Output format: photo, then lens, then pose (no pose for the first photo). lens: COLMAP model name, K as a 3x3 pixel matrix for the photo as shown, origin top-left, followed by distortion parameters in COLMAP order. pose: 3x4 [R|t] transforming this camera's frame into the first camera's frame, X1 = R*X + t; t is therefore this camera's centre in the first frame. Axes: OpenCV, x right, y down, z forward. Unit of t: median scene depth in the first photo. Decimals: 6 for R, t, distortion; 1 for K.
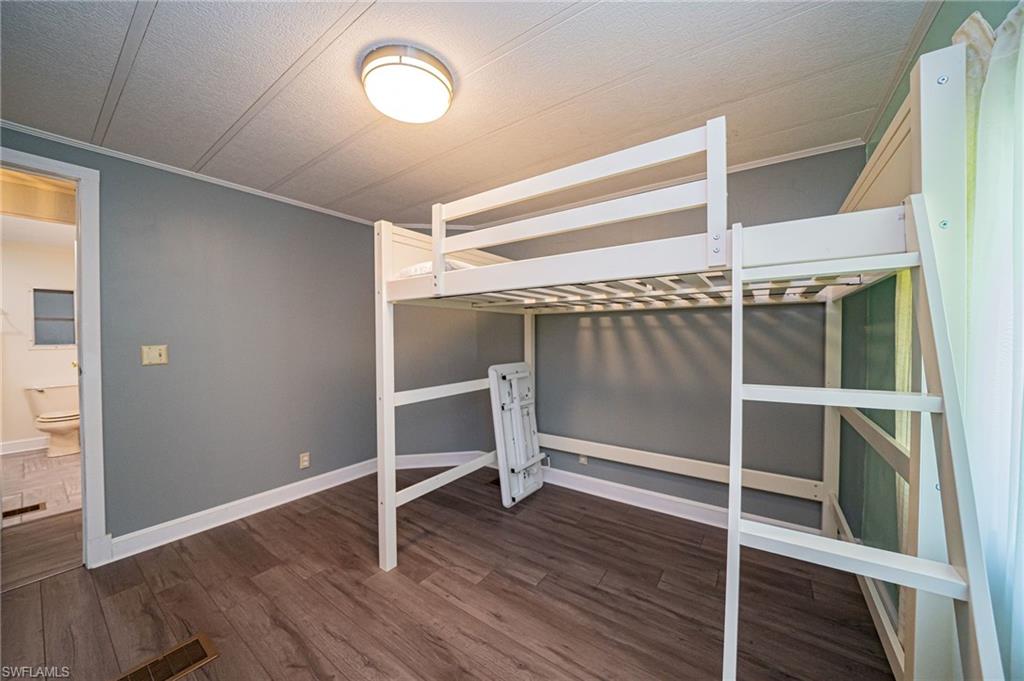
lens RADIAL K [[357.5, 0, 511.5], [0, 357.5, 342.2], [0, 0, 1]] dist [-0.025704, 0.003197]
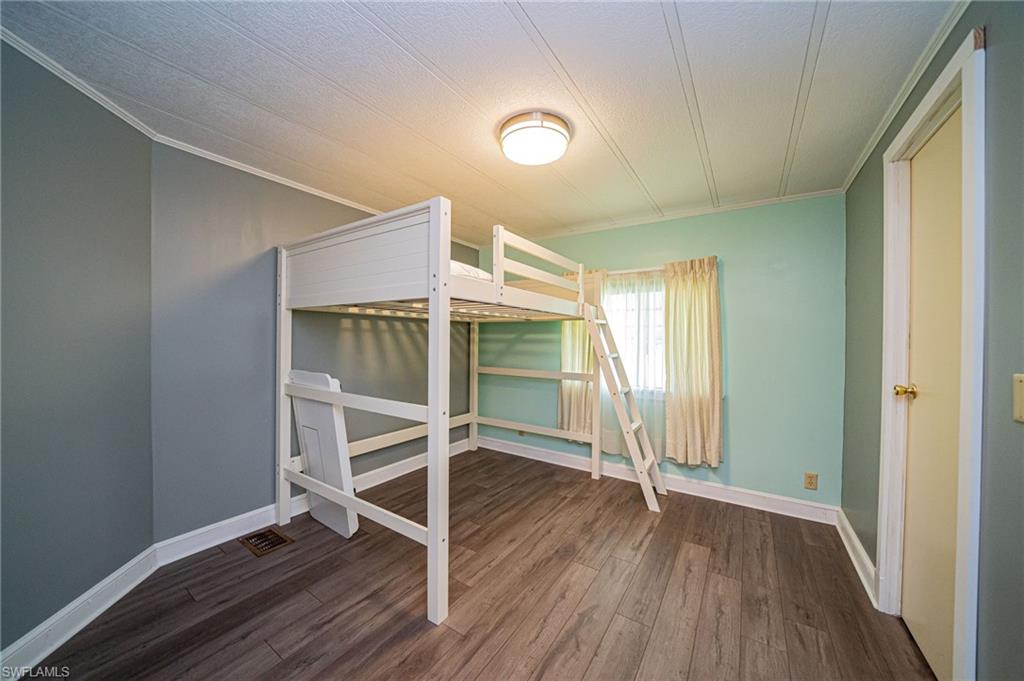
lens RADIAL K [[357.5, 0, 511.4], [0, 357.5, 341.0], [0, 0, 1]] dist [-0.025704, 0.003197]
pose [[-0.030262, -0.000479, 0.999542, -1.292339], [0.007488, 0.999972, 0.000706, -0.008269], [-0.999514, 0.007506, -0.030257, 0.935370]]
